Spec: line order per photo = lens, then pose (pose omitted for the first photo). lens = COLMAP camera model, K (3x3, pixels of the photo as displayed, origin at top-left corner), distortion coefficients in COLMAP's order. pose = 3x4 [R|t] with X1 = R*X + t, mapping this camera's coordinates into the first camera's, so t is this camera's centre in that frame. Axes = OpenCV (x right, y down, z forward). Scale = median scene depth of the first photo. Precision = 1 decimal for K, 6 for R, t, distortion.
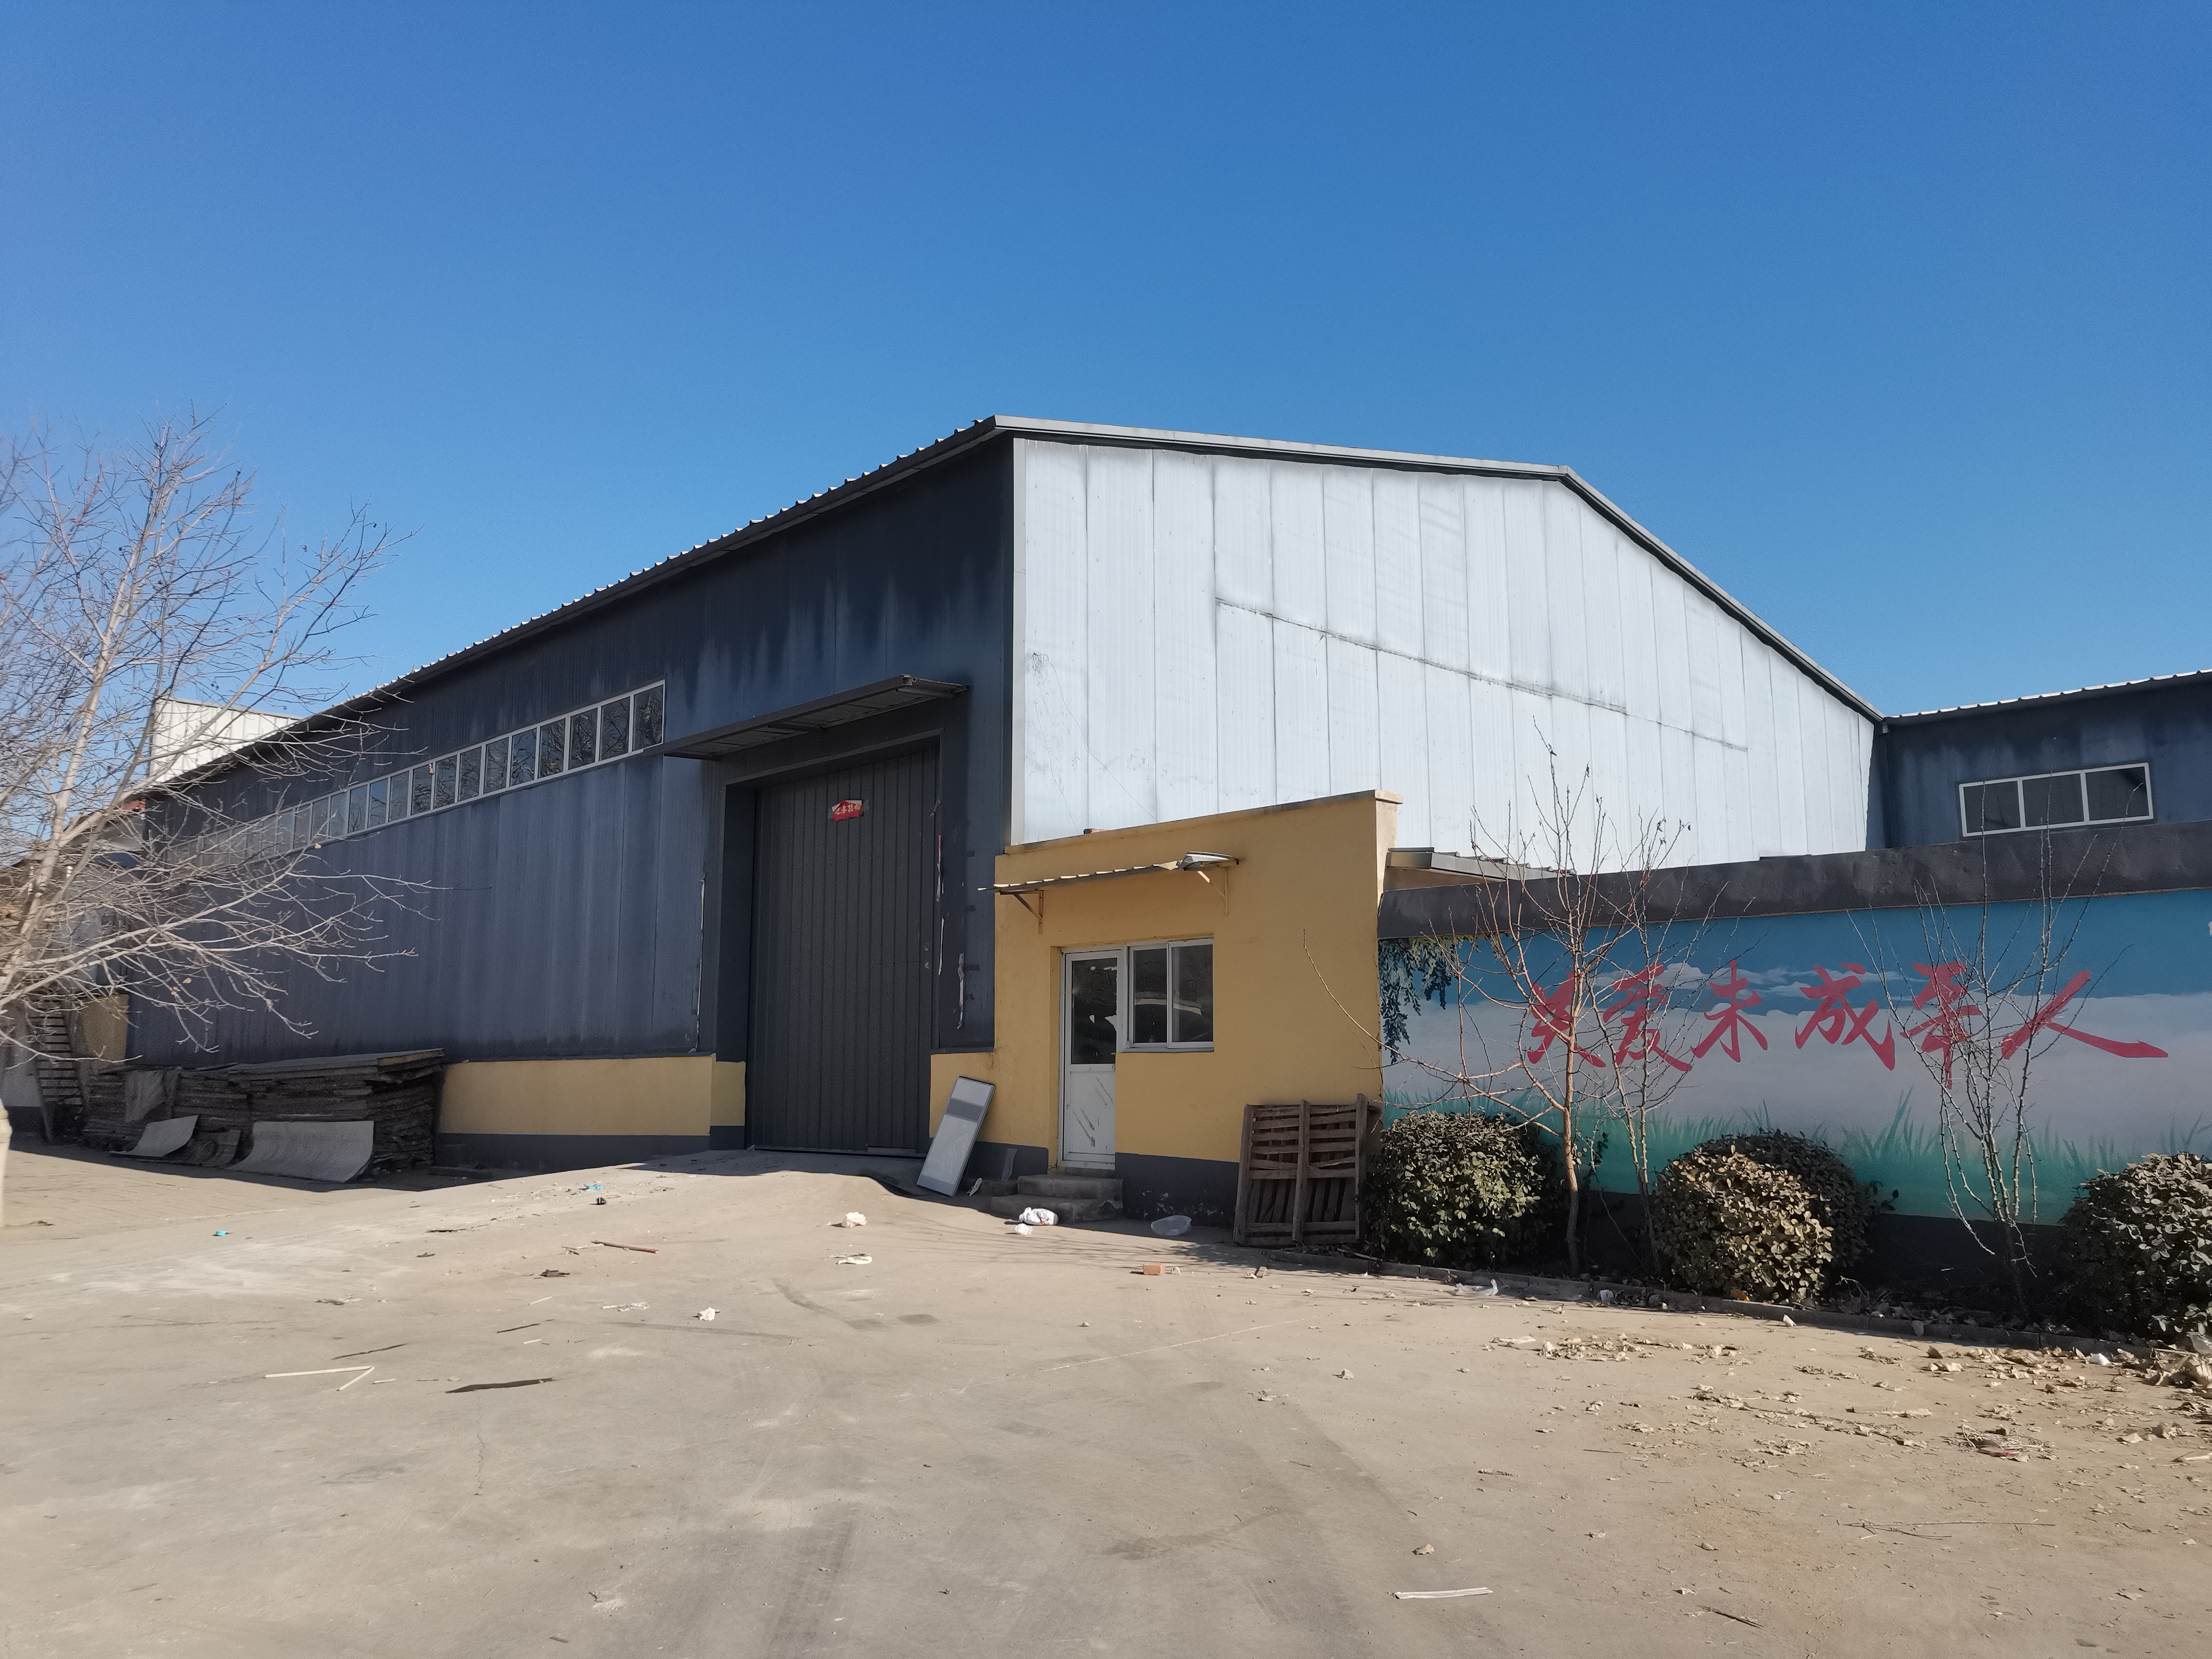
lens RADIAL K [[1690.1, 0, 1108.0], [0, 1690.1, 828.6], [0, 0, 1]] dist [0.052704, -0.021966]
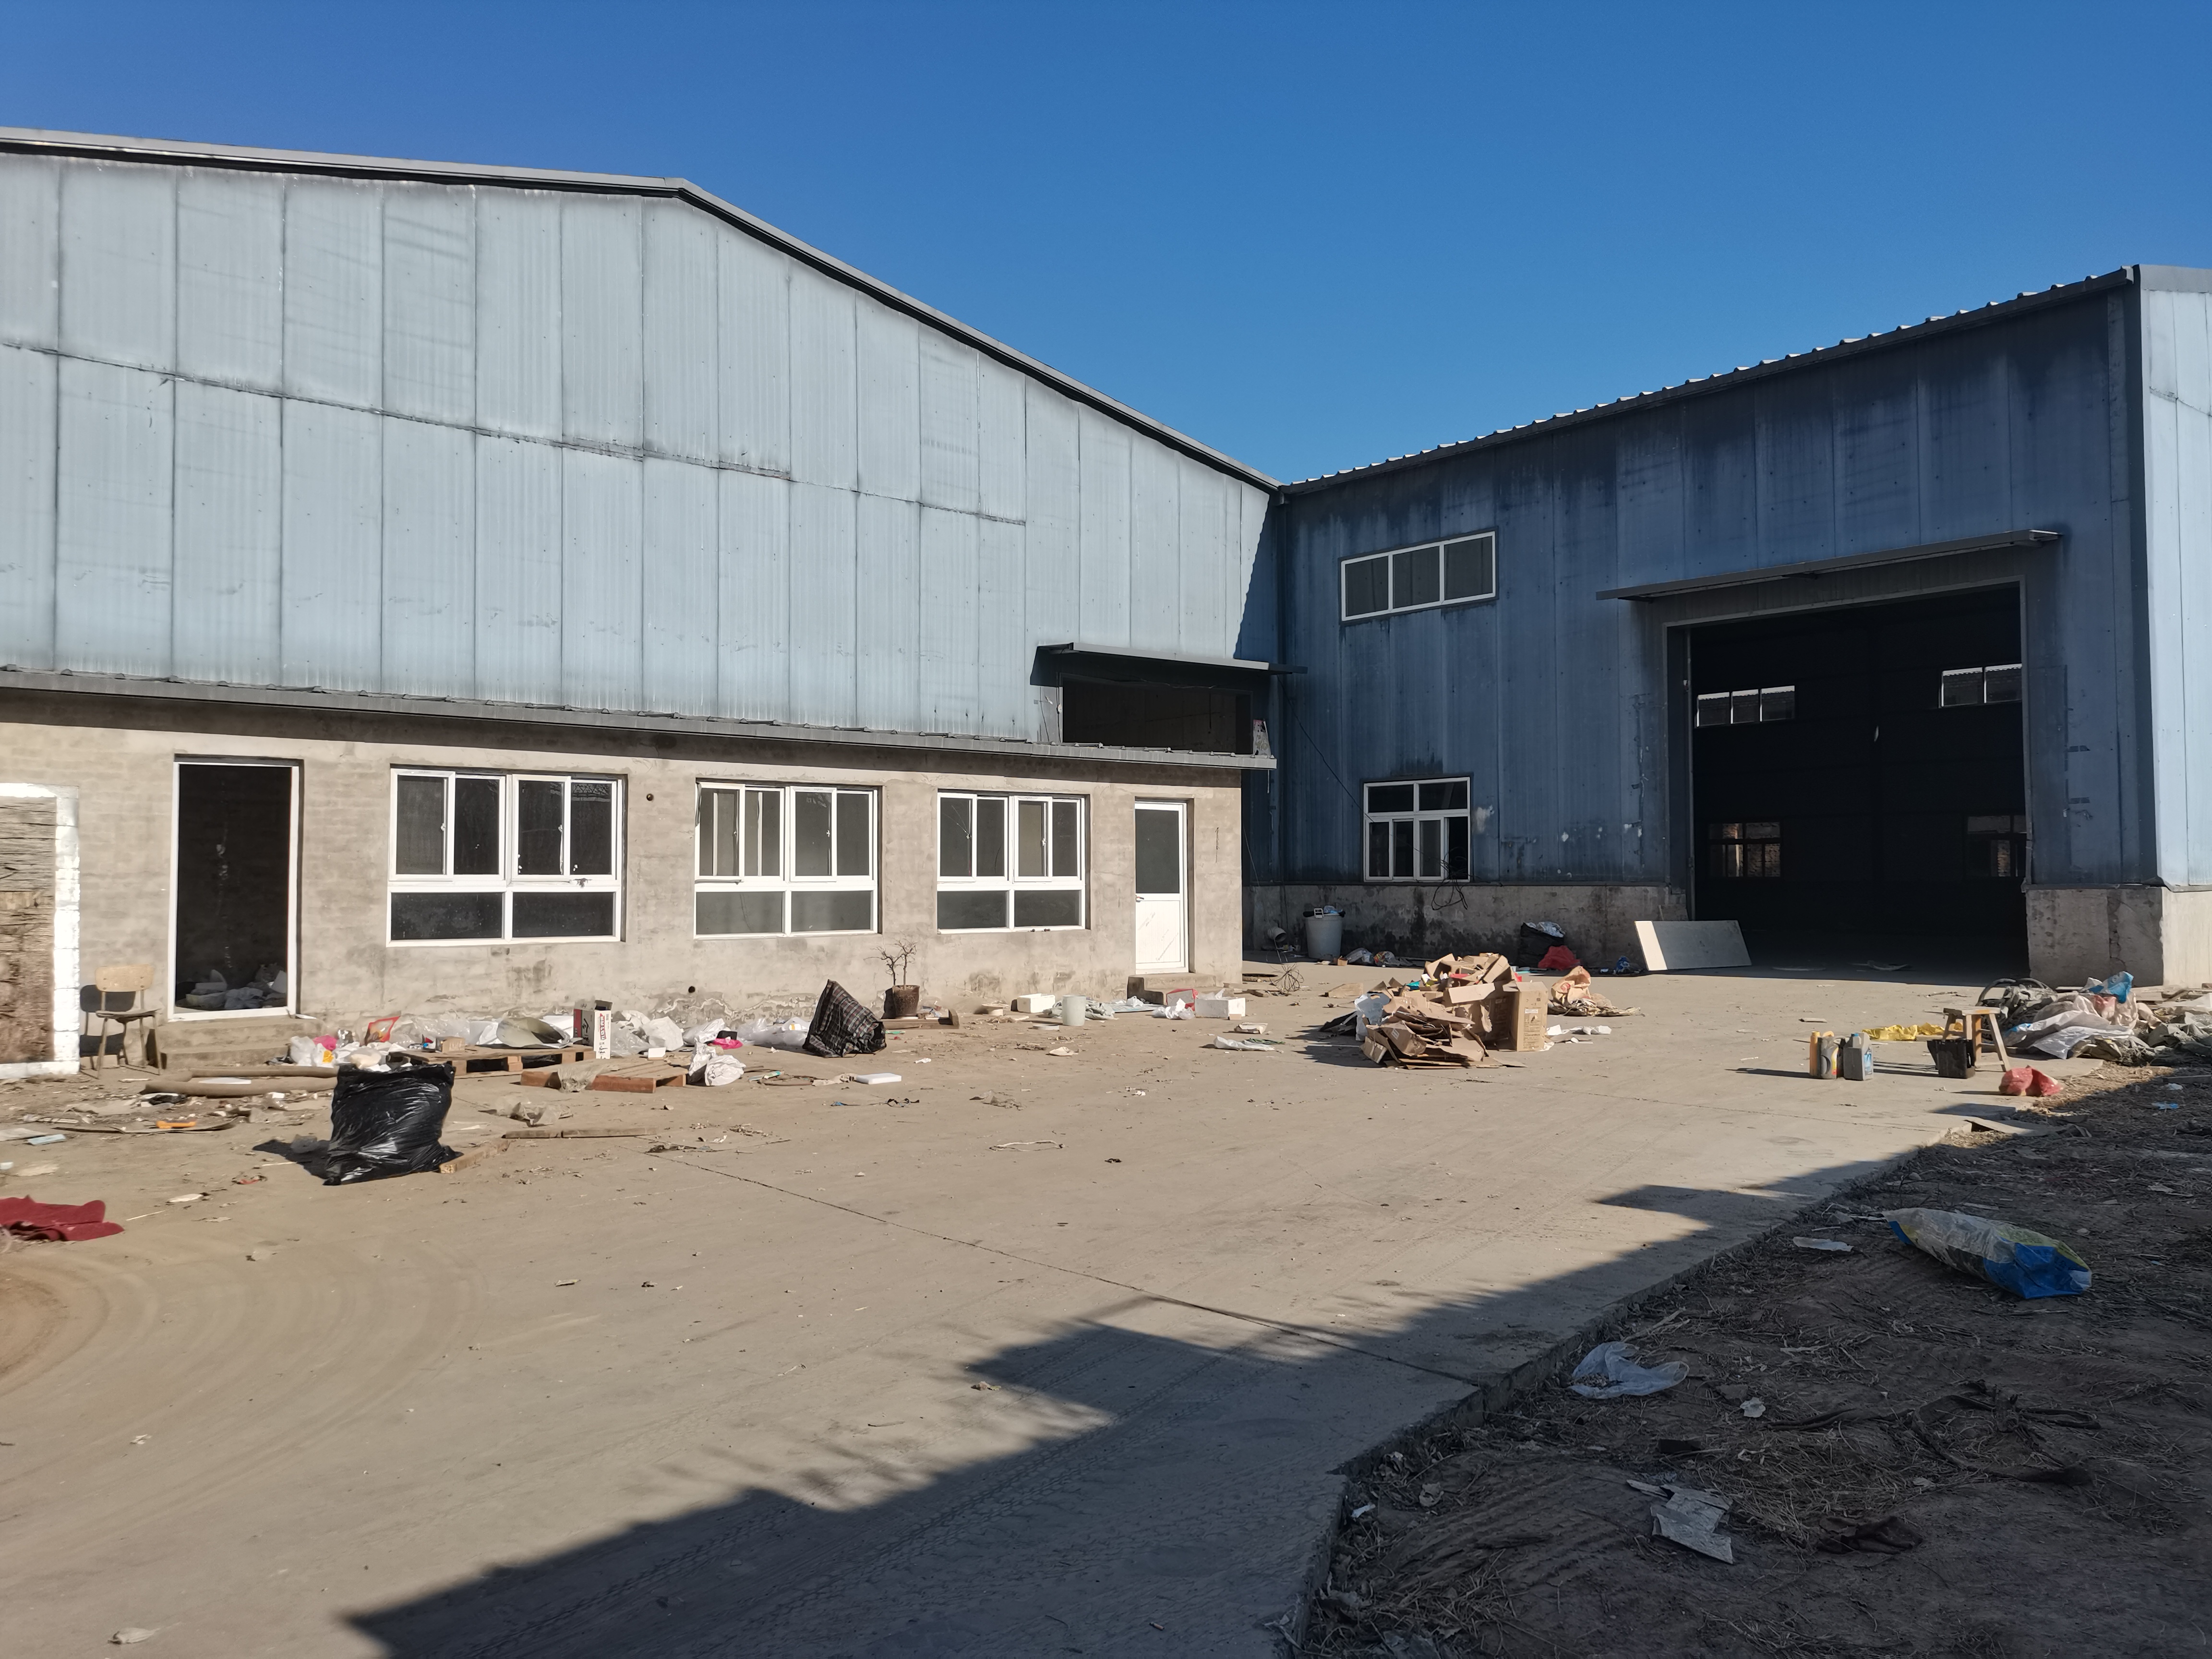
lens RADIAL K [[1690.1, 0, 1122.2], [0, 1690.1, 828.2], [0, 0, 1]] dist [0.052704, -0.021966]
pose [[0.997768, -0.005216, -0.066570, 0.552689], [0.012709, 0.993555, 0.112640, 0.013643], [0.065554, -0.113234, 0.991403, 0.144042]]
